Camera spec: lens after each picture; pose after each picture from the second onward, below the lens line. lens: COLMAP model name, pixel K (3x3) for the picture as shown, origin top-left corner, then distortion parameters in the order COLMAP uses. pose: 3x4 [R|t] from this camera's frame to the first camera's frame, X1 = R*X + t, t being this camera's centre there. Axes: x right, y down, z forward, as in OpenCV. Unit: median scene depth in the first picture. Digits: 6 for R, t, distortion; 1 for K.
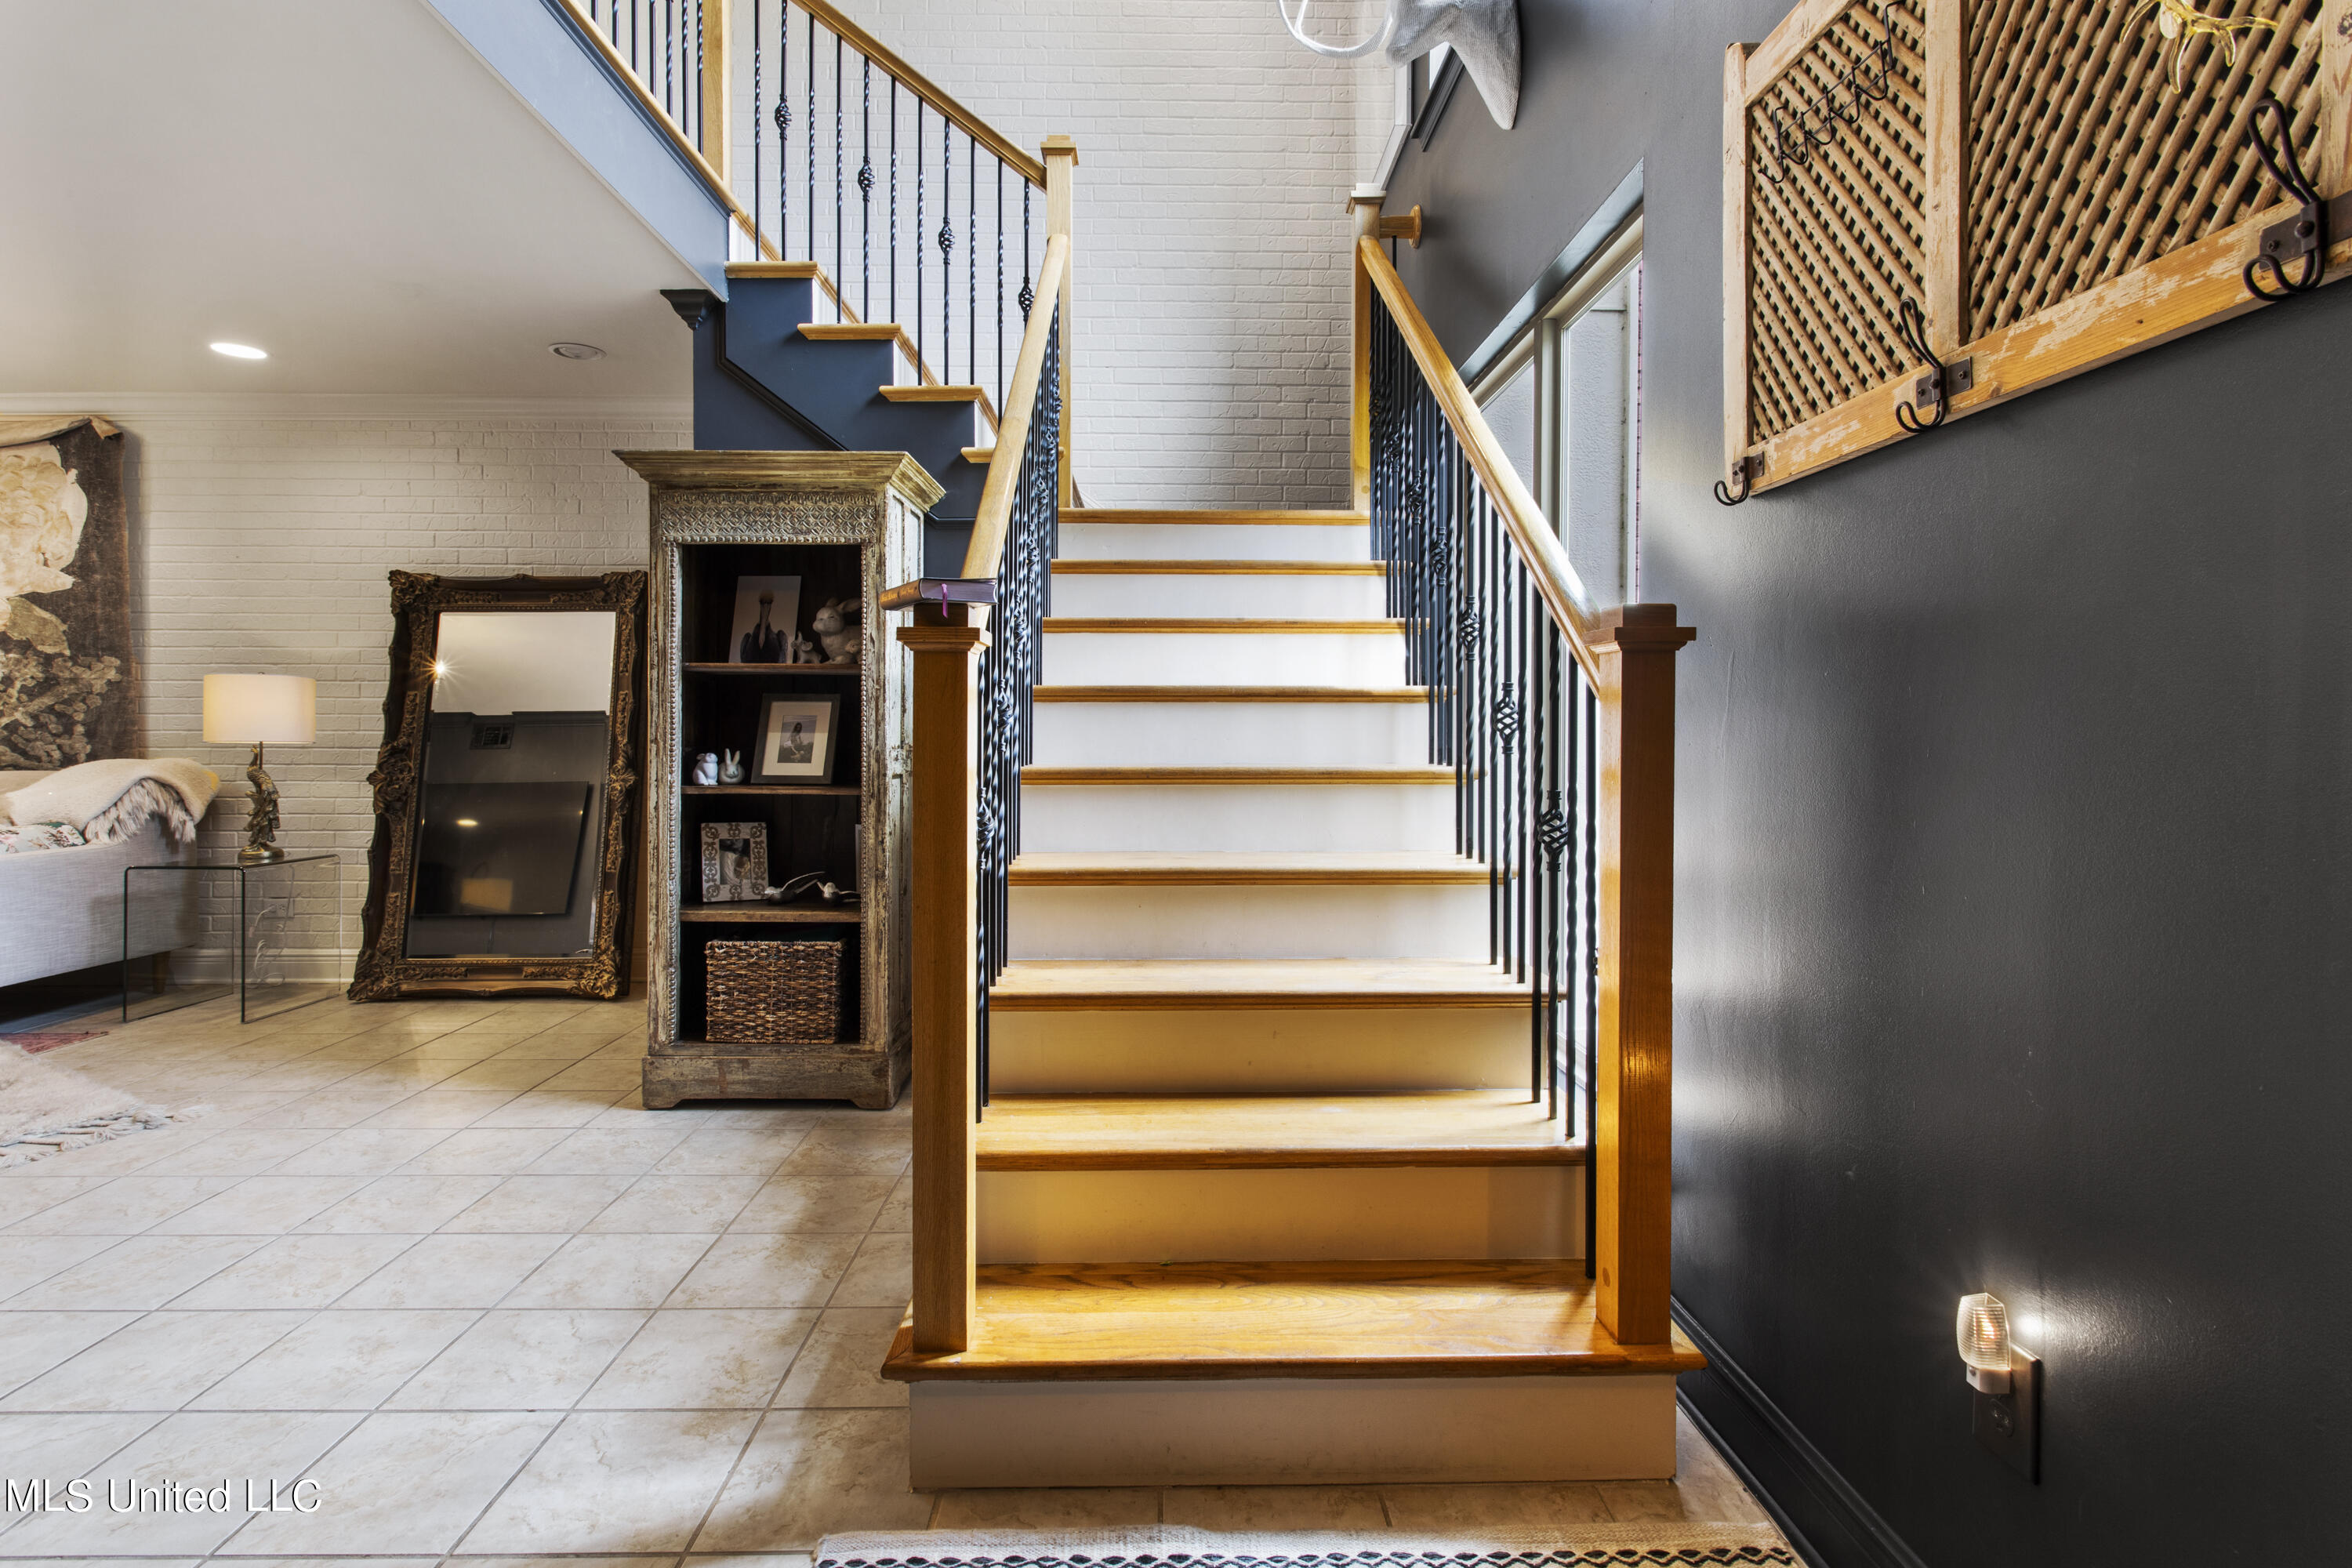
lens RADIAL K [[1119.4, 0, 1176.4], [0, 1119.4, 741.9], [0, 0, 1]] dist [-0.000090, -0.000727]
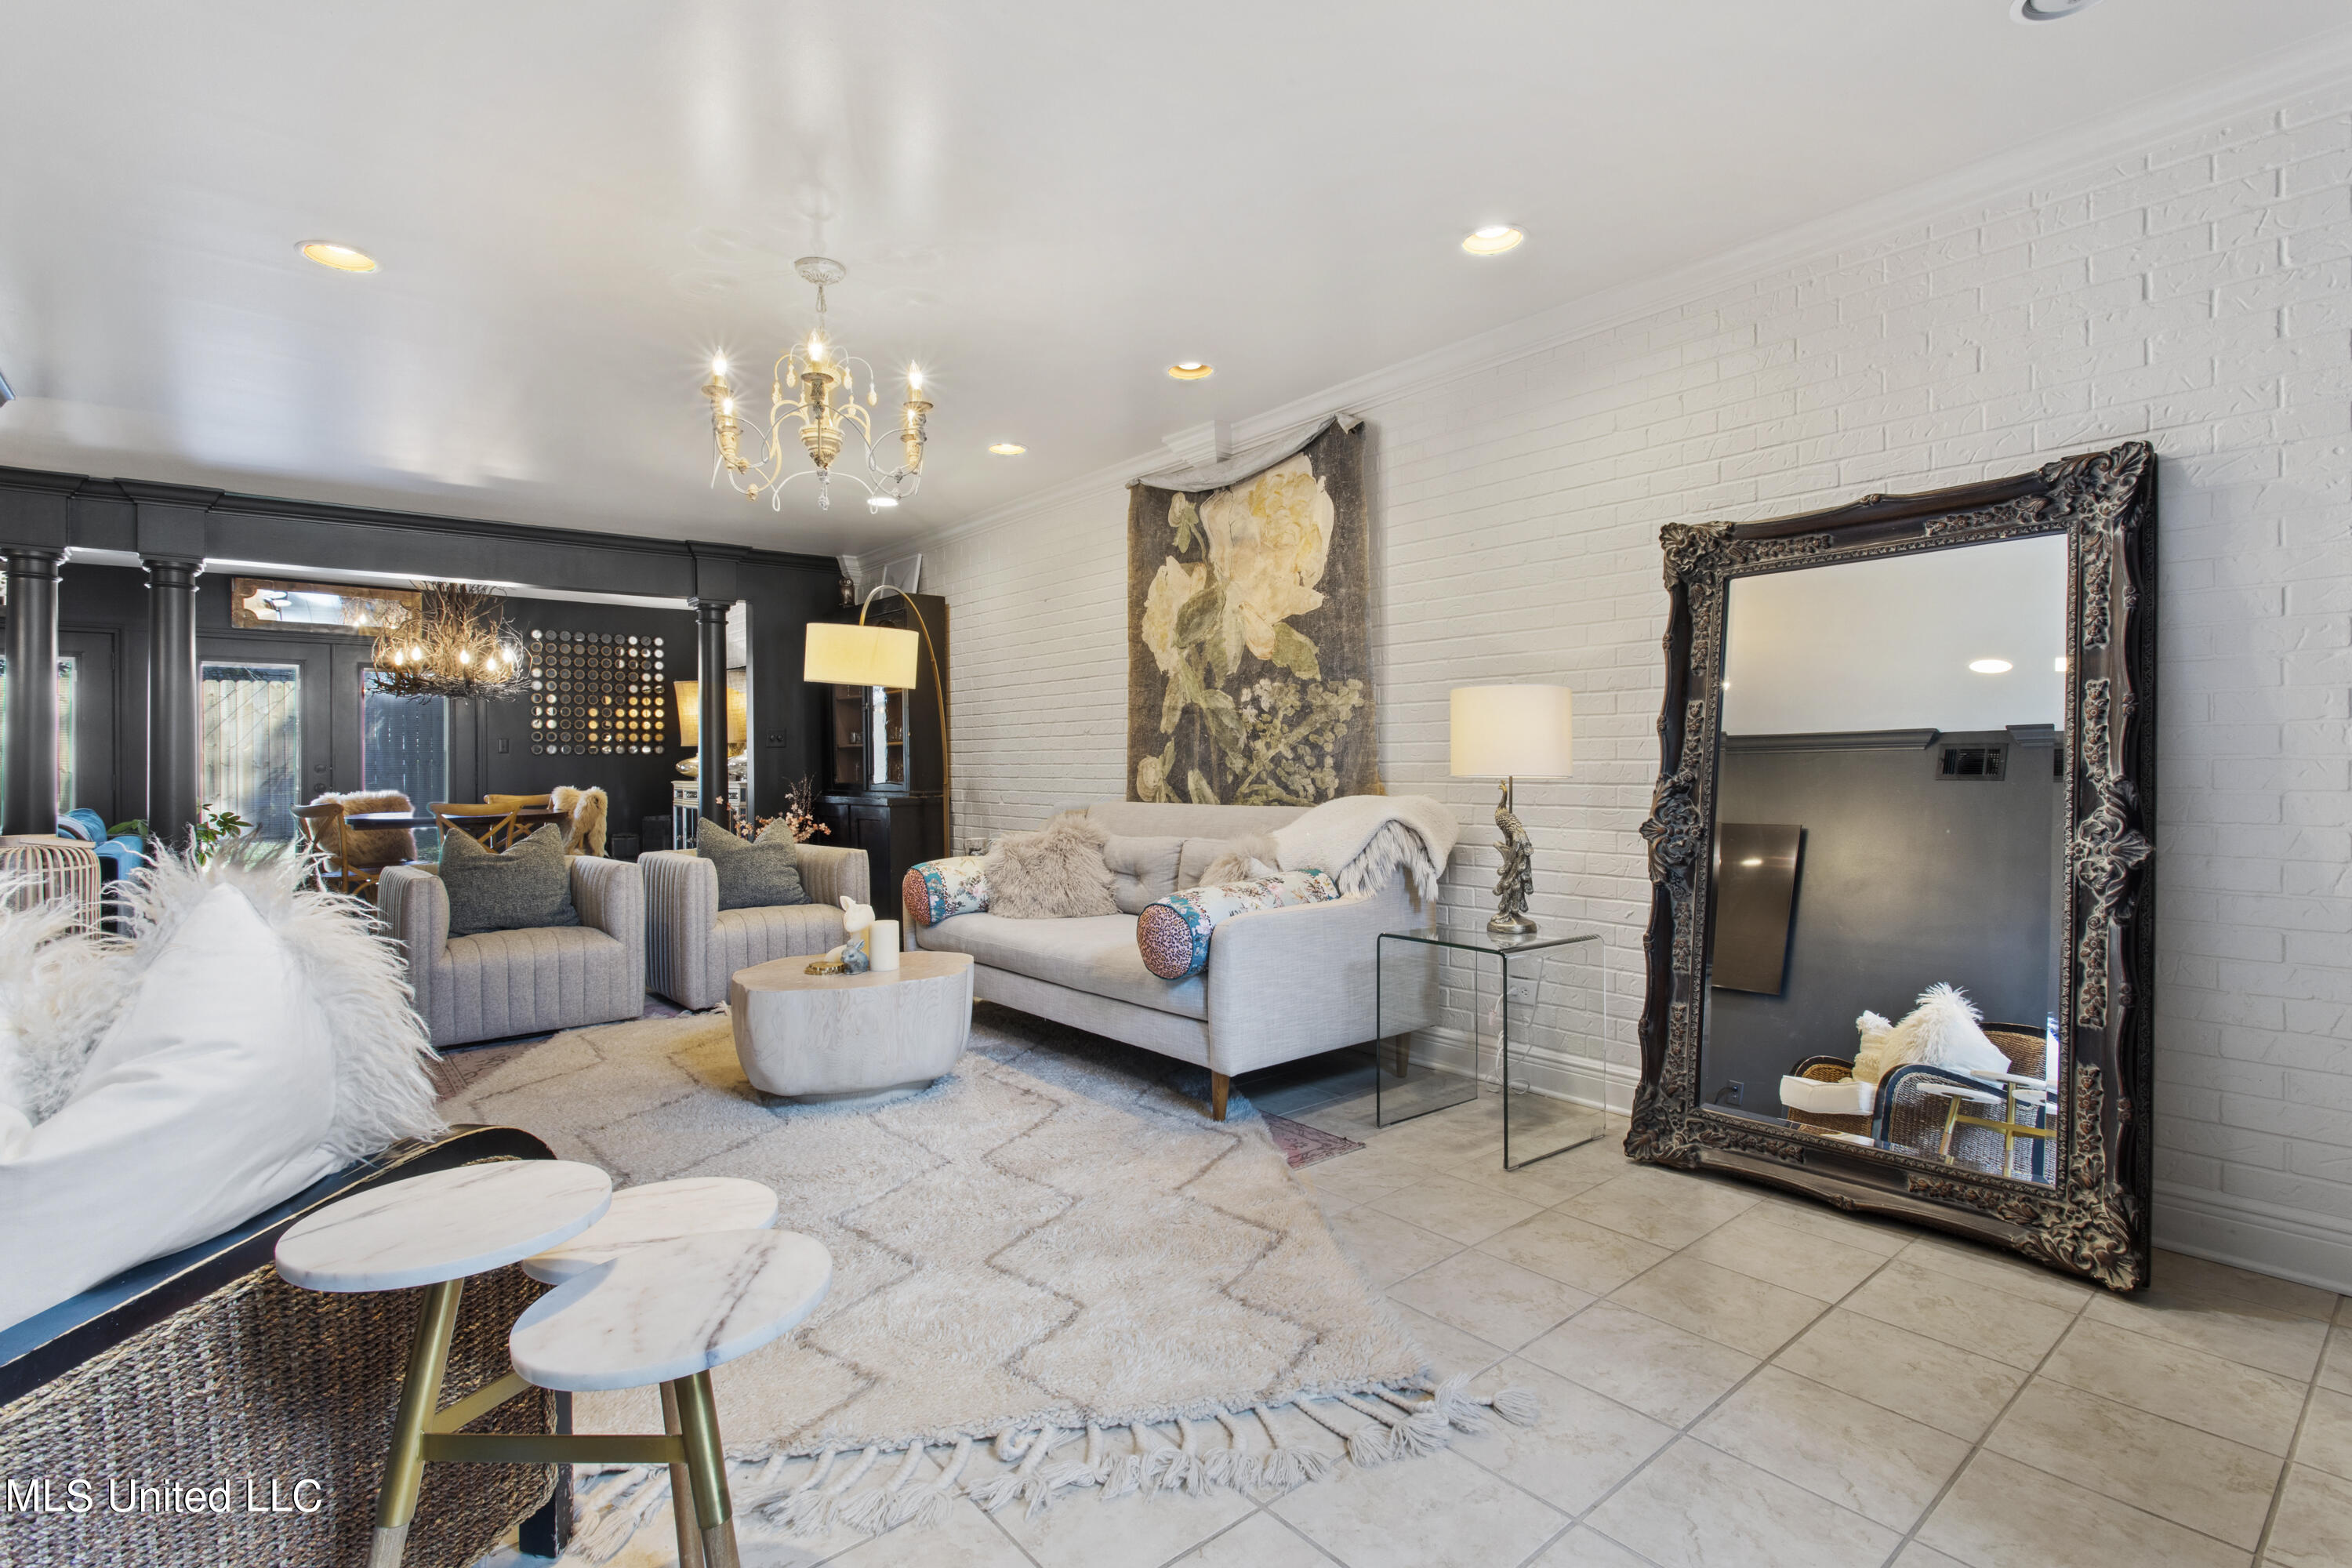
lens RADIAL K [[1114.1, 0, 1167.3], [0, 1114.1, 765.1], [0, 0, 1]] dist [0.001048, 0.001904]
pose [[0.621605, -0.006315, -0.783306, -0.455464], [0.004588, 0.999980, -0.004421, -0.006288], [0.783318, -0.000845, 0.621621, 0.431436]]
